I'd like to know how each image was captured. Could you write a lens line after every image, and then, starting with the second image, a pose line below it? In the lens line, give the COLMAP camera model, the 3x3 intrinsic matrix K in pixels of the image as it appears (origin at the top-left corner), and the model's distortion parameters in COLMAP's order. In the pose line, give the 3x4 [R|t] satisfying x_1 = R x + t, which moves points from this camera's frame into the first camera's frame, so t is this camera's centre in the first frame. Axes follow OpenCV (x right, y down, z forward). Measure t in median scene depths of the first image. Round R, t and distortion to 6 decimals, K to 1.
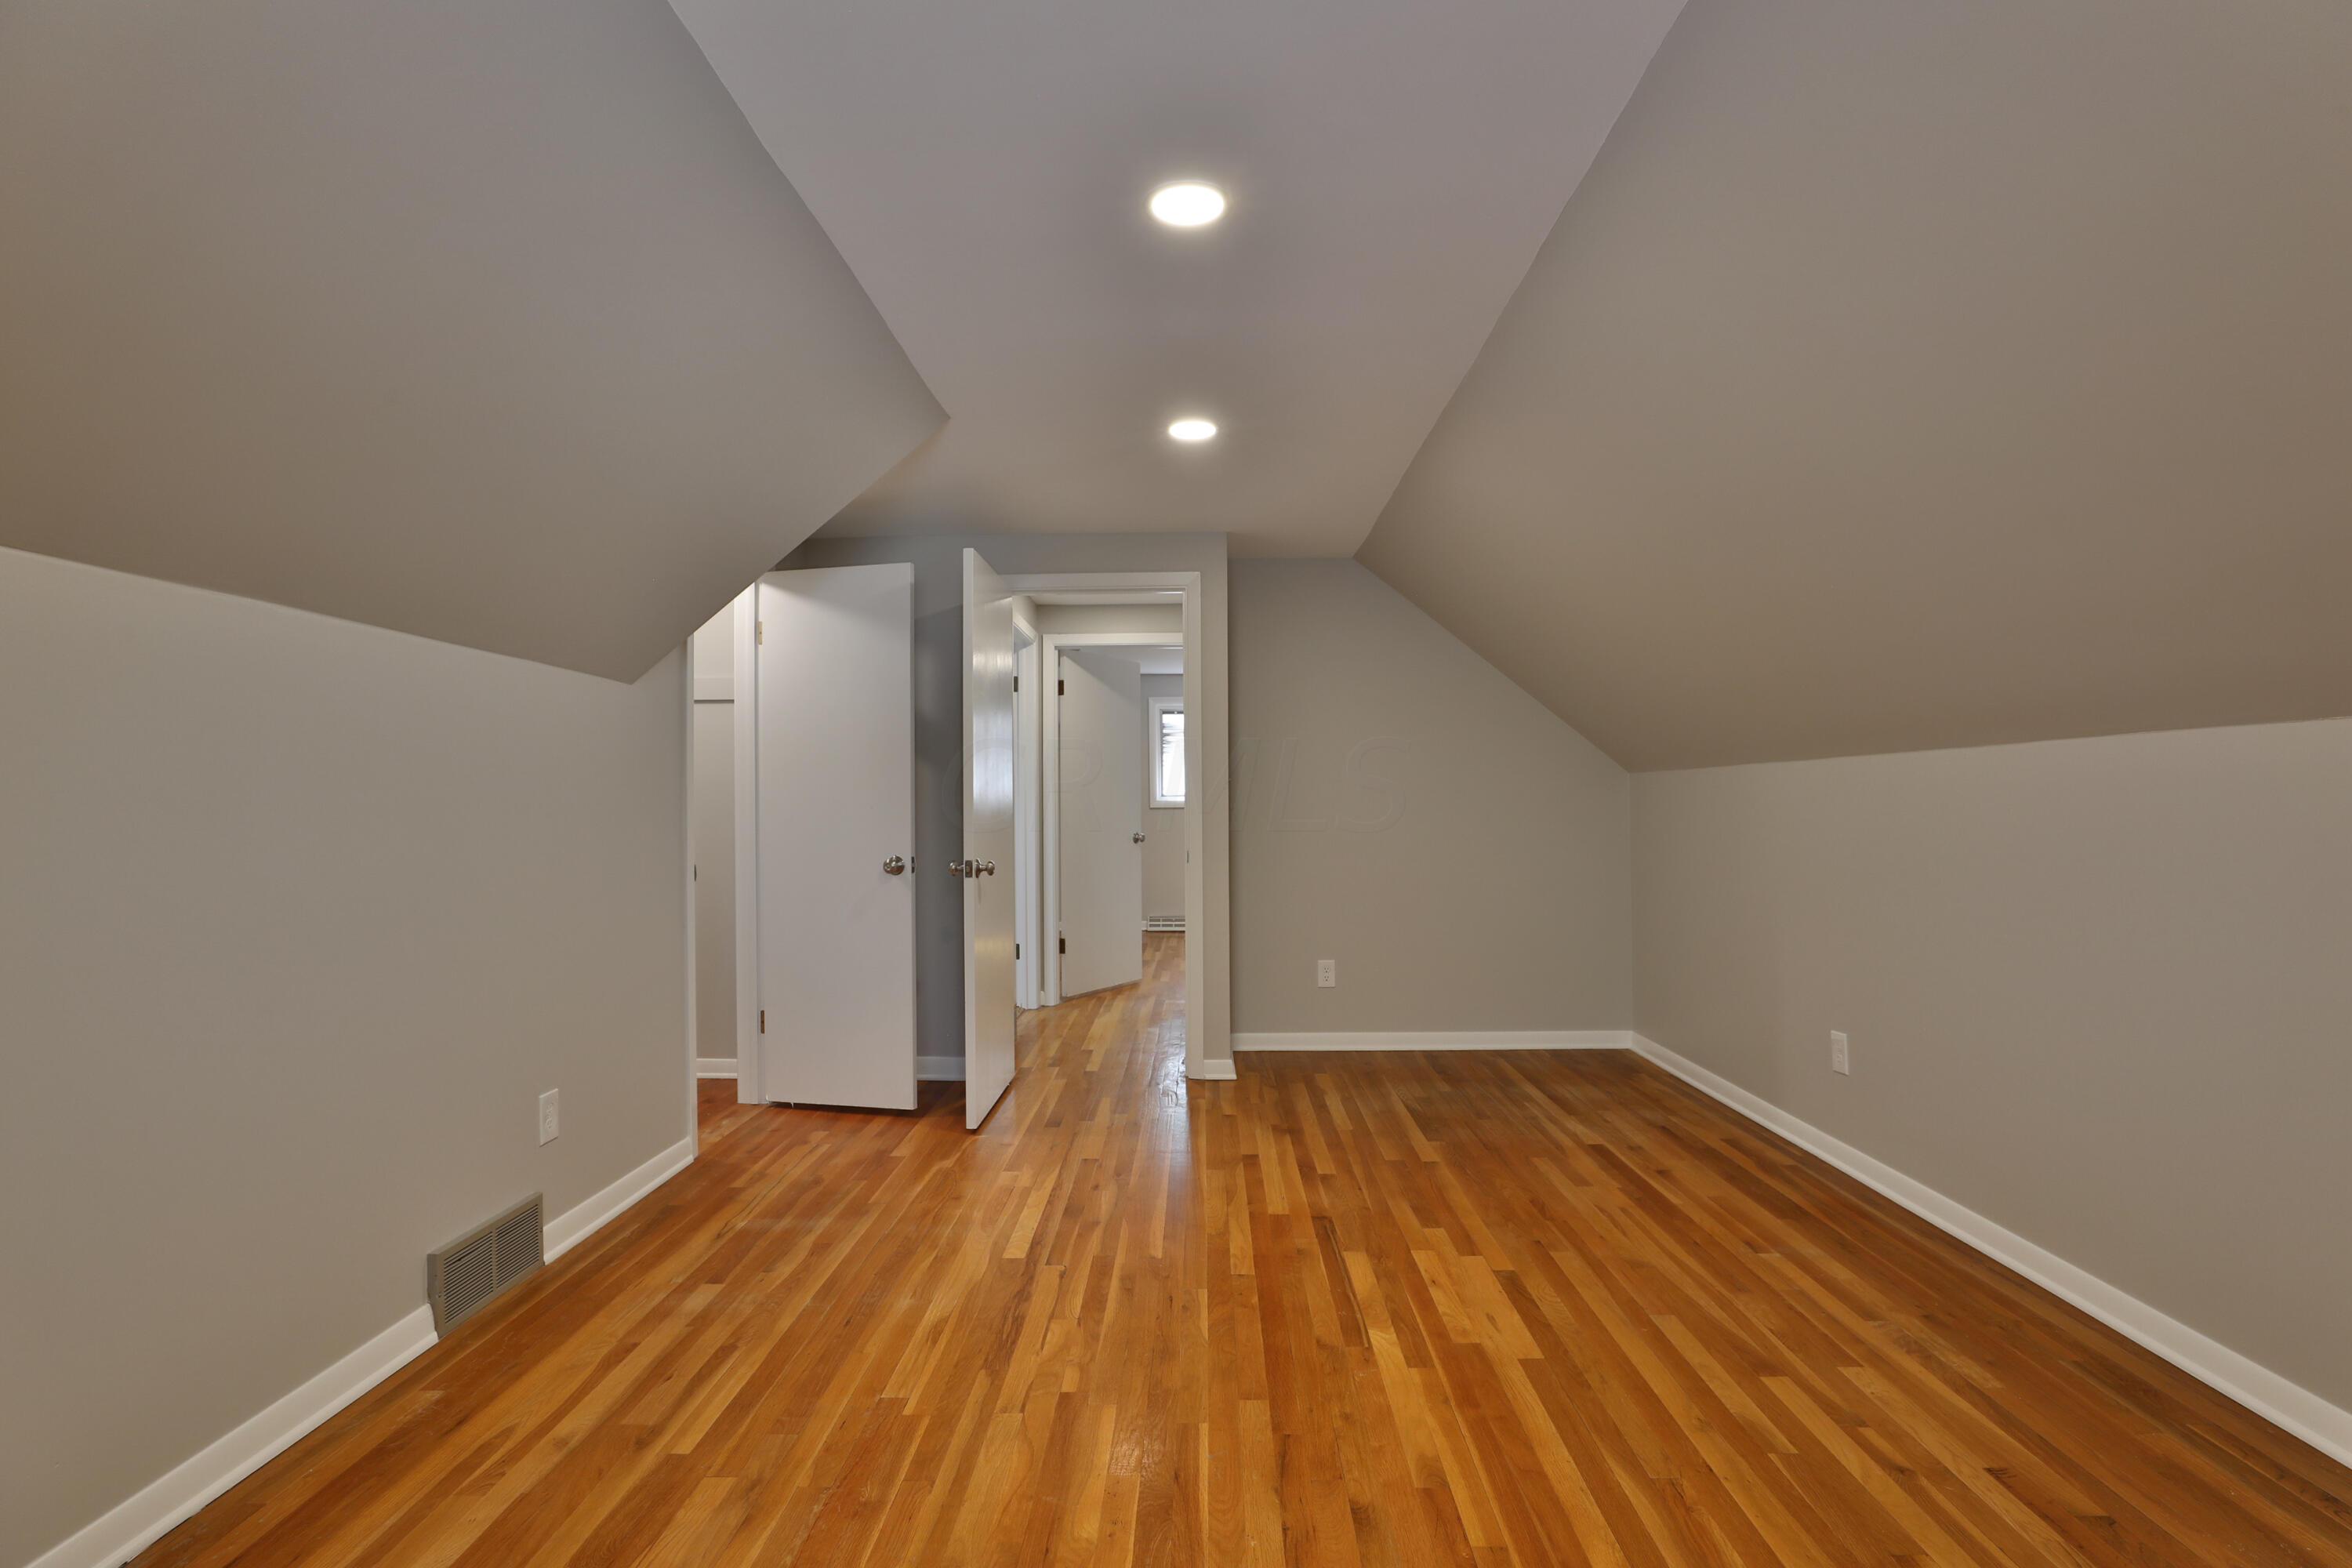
lens RADIAL K [[1107.7, 0, 1179.1], [0, 1107.7, 793.9], [0, 0, 1]] dist [0.001702, 0.000153]
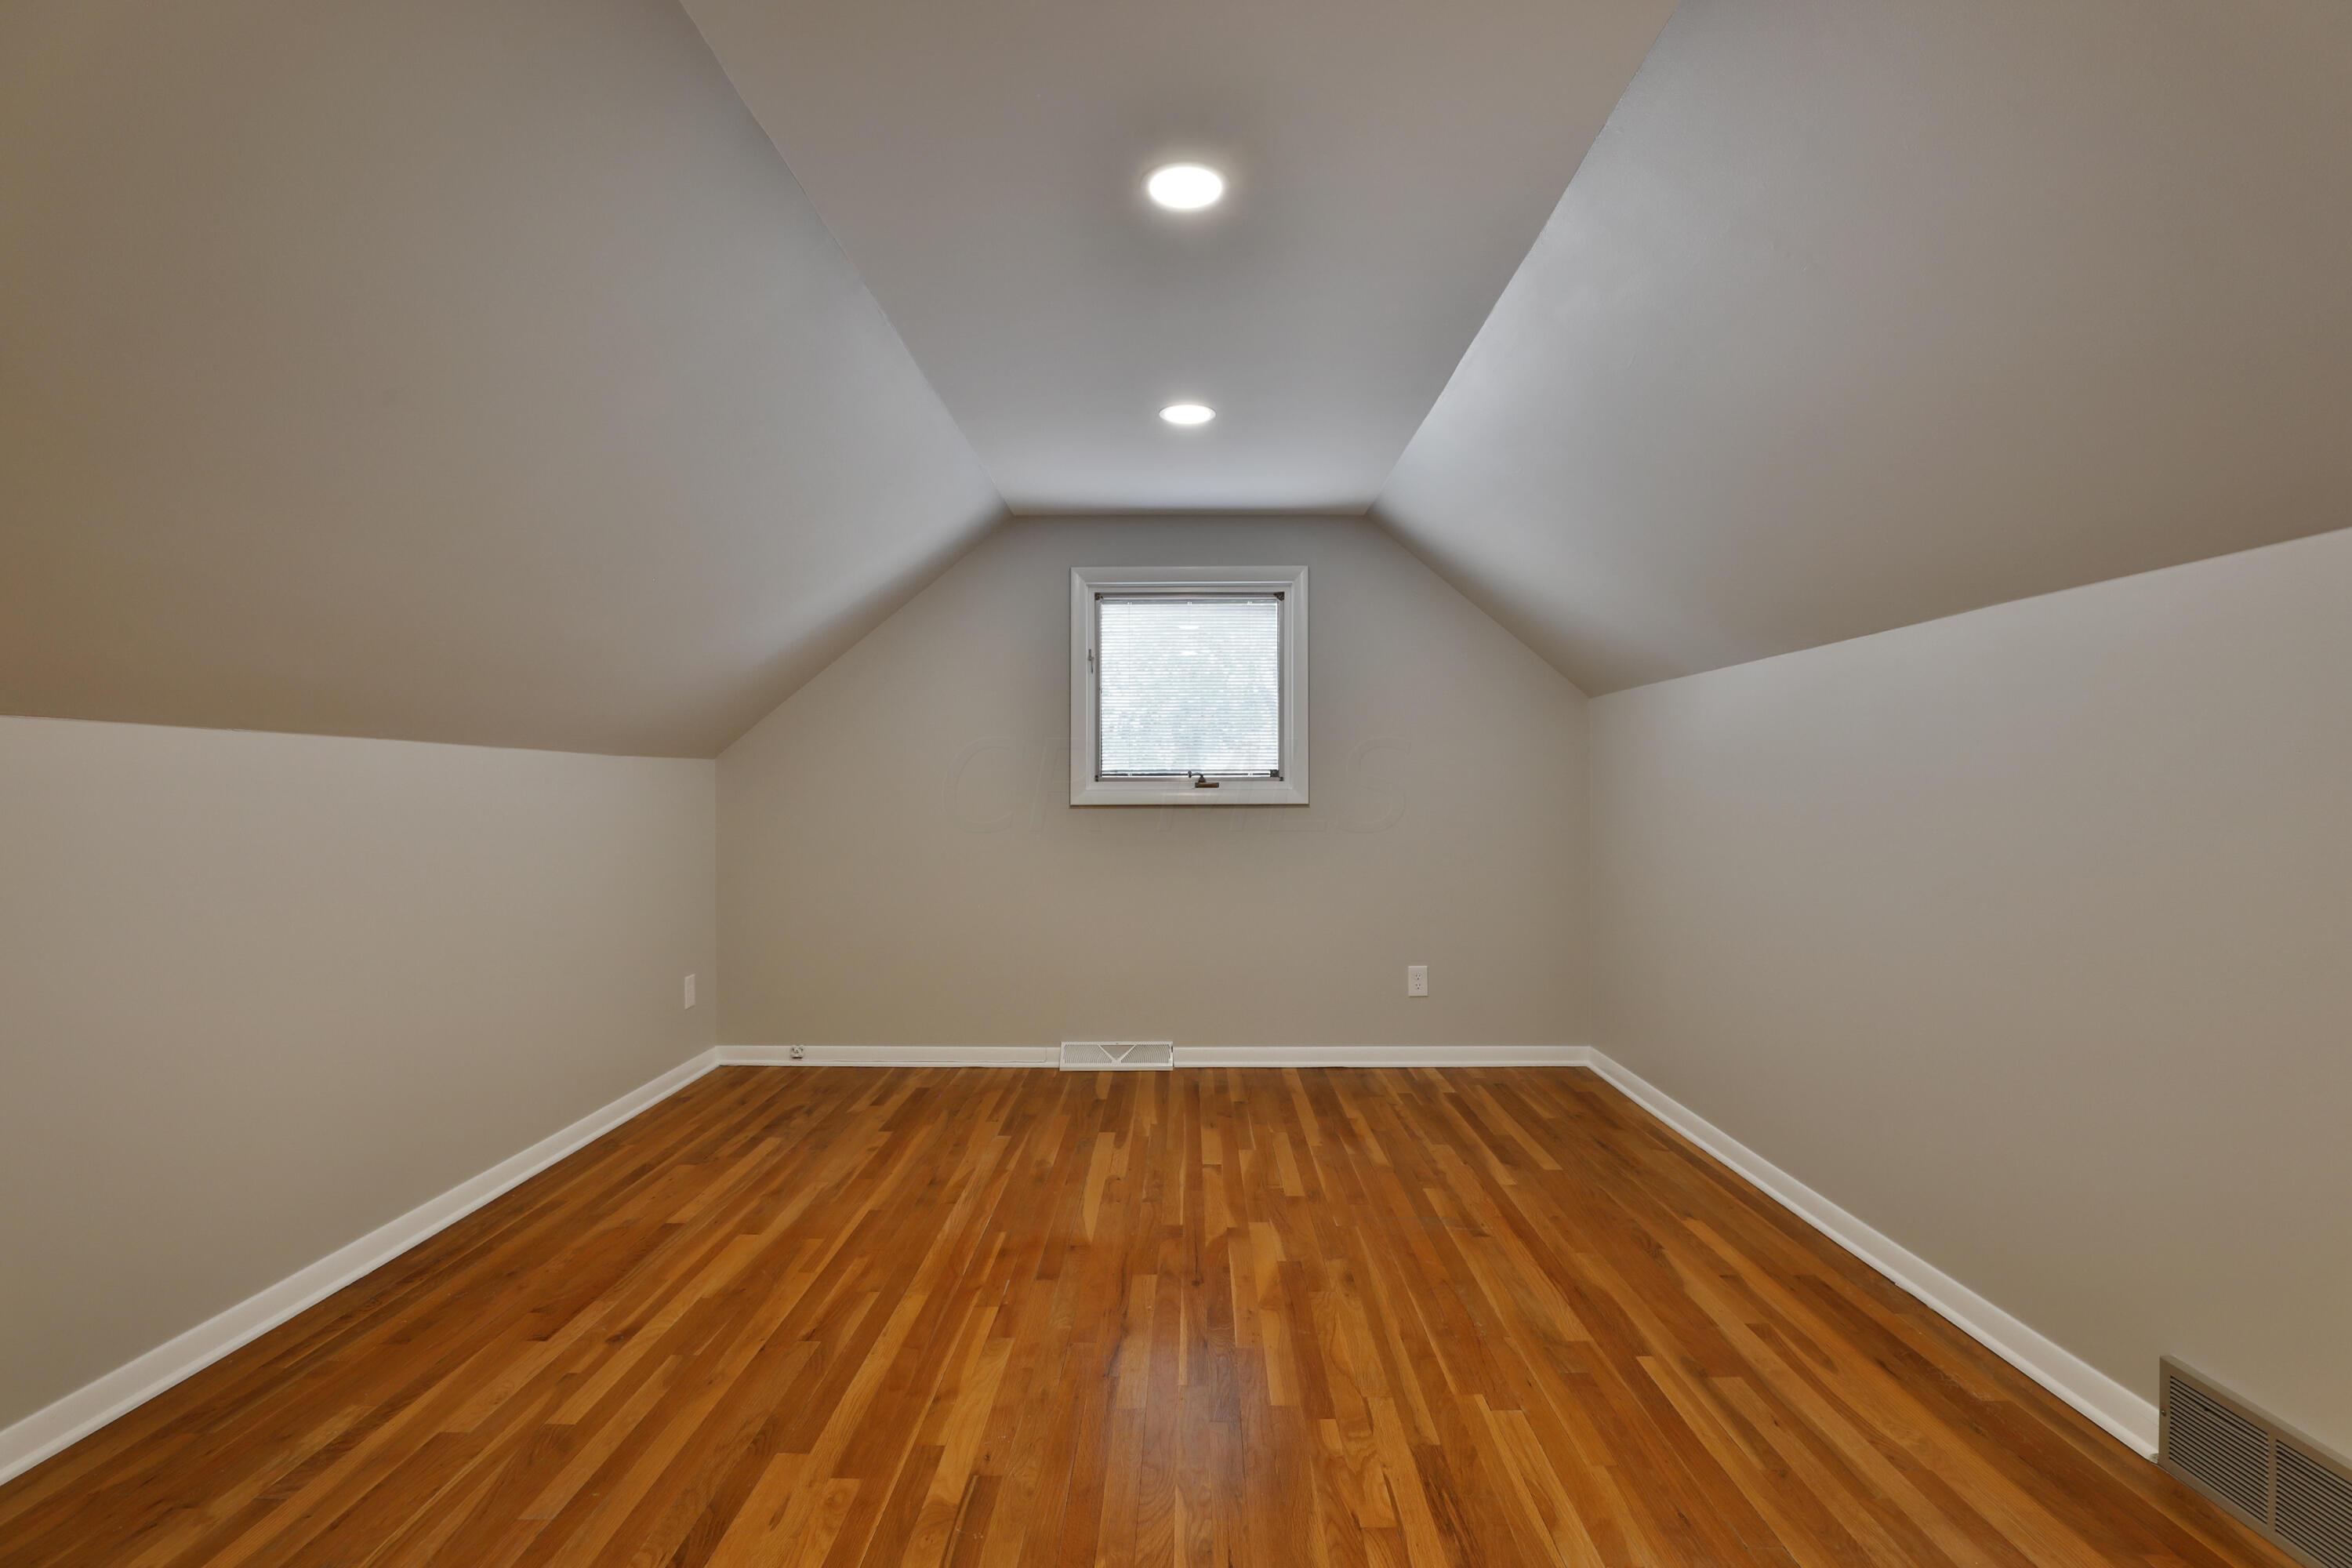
lens RADIAL K [[1107.7, 0, 1173.9], [0, 1107.7, 790.2], [0, 0, 1]] dist [0.001702, 0.000153]
pose [[-0.999929, 0.010685, -0.005282, 0.028328], [0.010735, 0.999897, -0.009510, 0.017193], [0.005180, -0.009566, -0.999941, 1.929594]]
